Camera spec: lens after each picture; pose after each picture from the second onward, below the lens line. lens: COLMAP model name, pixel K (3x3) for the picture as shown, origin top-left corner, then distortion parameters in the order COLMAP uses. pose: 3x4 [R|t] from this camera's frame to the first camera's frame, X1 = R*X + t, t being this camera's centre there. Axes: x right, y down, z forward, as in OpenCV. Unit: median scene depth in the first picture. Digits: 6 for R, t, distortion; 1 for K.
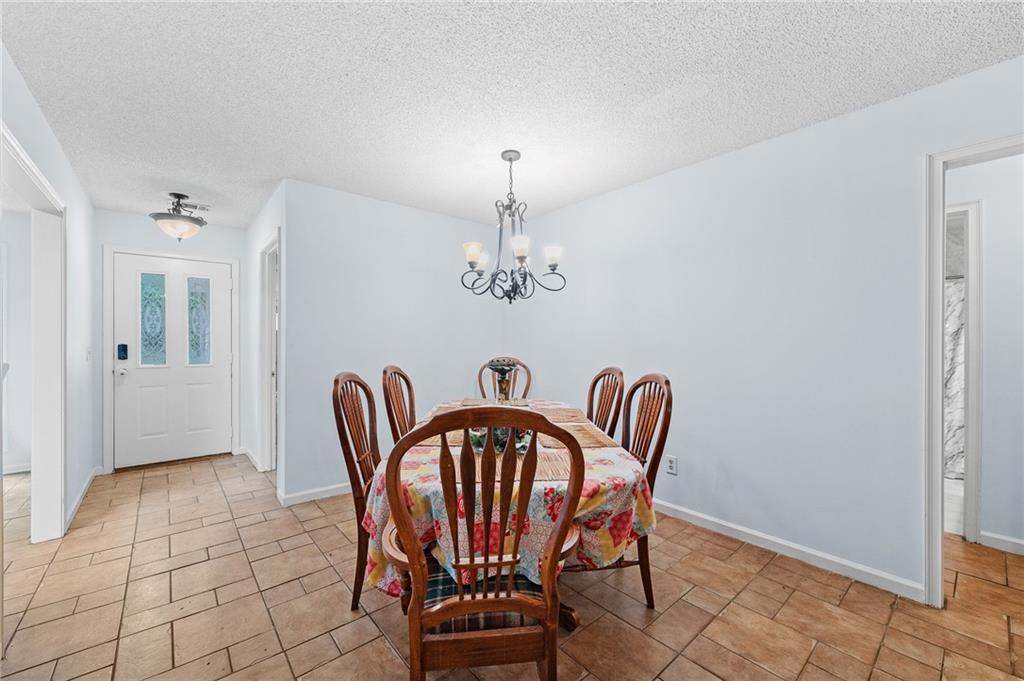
lens RADIAL K [[409.3, 0, 500.6], [0, 409.3, 343.2], [0, 0, 1]] dist [-0.001337, 0.000054]
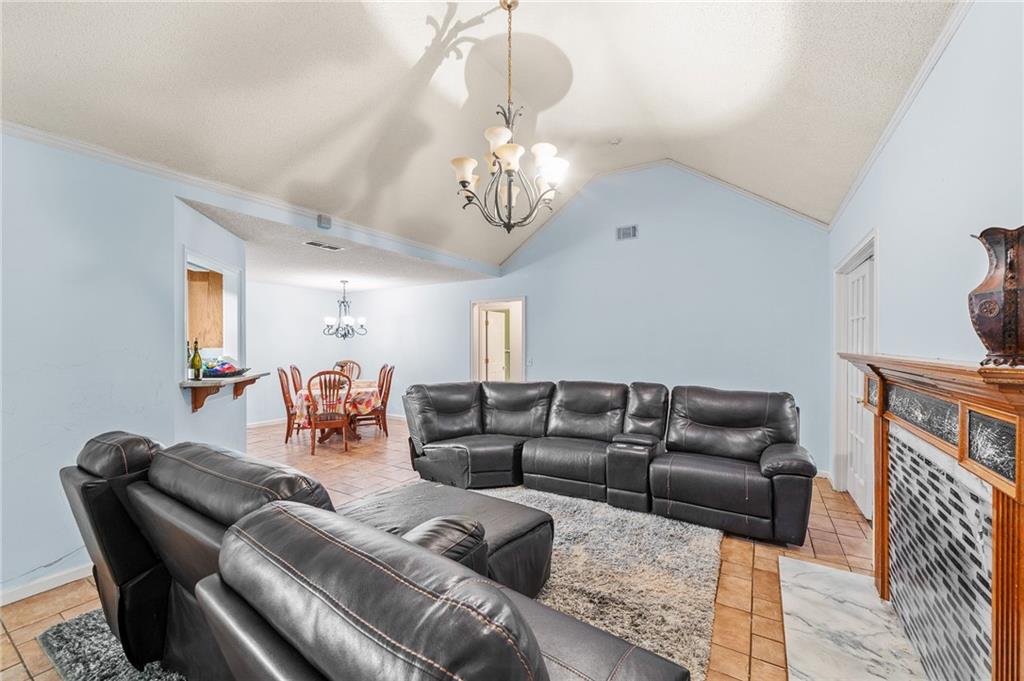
lens RADIAL K [[409.3, 0, 500.6], [0, 409.3, 343.2], [0, 0, 1]] dist [-0.001337, 0.000054]
pose [[0.950755, -0.002077, 0.309938, 0.165025], [0.002652, 0.999995, -0.001435, -0.070567], [-0.309933, 0.002186, 0.950756, -1.781622]]
